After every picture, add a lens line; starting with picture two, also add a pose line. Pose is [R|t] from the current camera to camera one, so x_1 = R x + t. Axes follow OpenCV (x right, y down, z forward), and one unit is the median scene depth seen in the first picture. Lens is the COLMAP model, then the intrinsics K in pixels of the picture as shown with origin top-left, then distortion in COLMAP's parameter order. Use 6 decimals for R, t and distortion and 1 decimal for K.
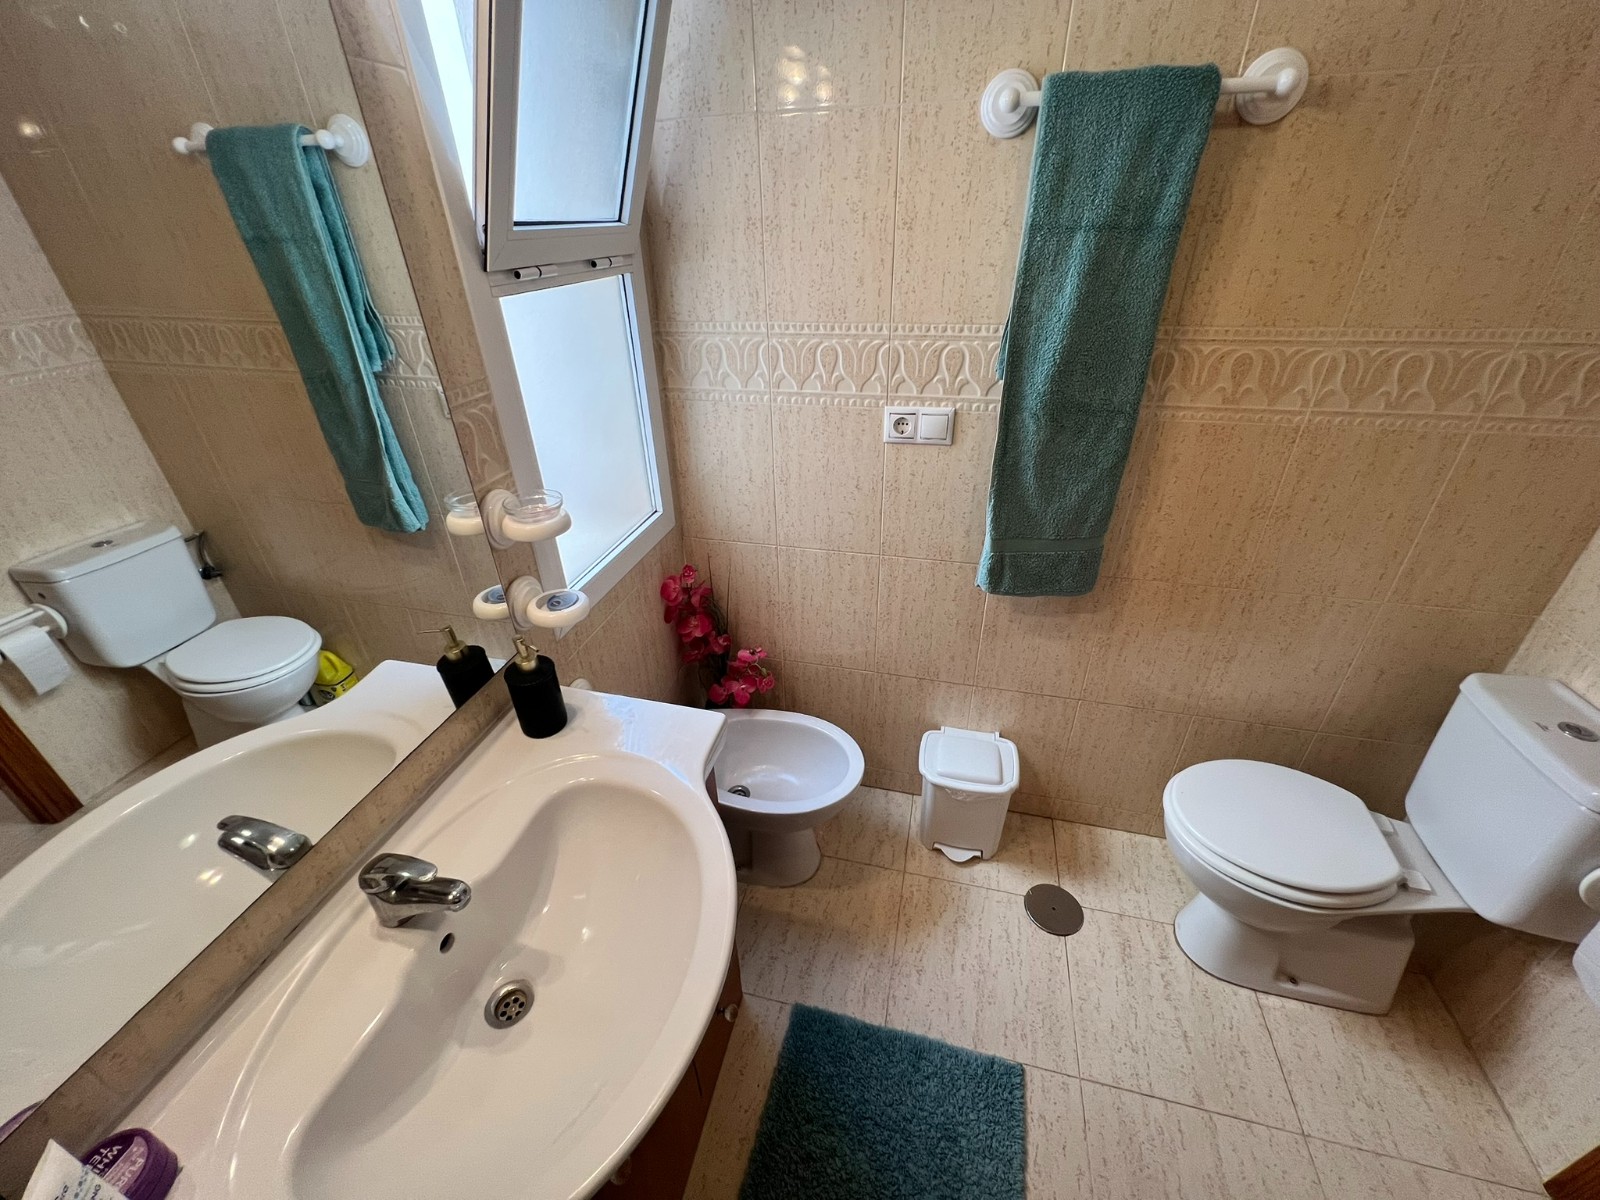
lens RADIAL K [[644.9, 0, 804.3], [0, 644.9, 594.7], [0, 0, 1]] dist [0.003166, -0.000046]
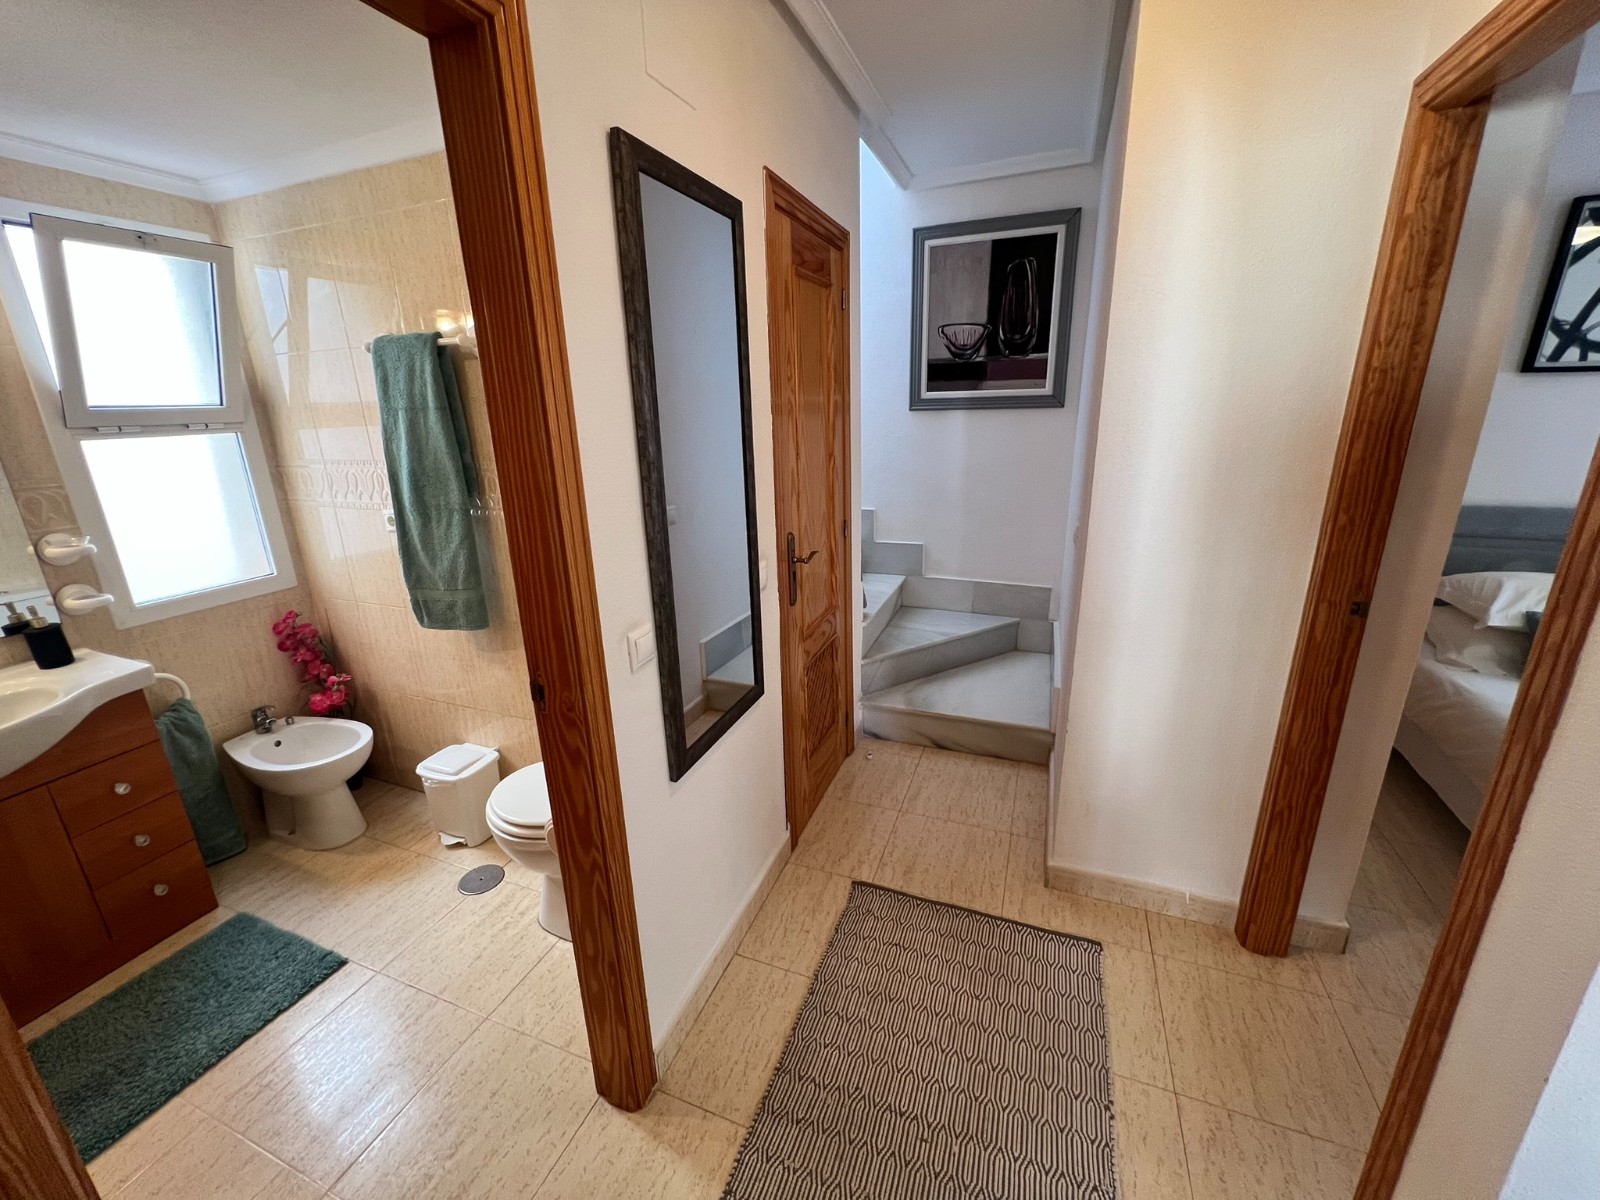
lens RADIAL K [[644.9, 0, 790.8], [0, 644.9, 593.2], [0, 0, 1]] dist [0.003166, -0.000046]
pose [[0.991163, 0.038556, -0.126919, 1.341281], [-0.067022, 0.971271, -0.228342, 0.209502], [0.114469, 0.234830, 0.965273, -0.384055]]
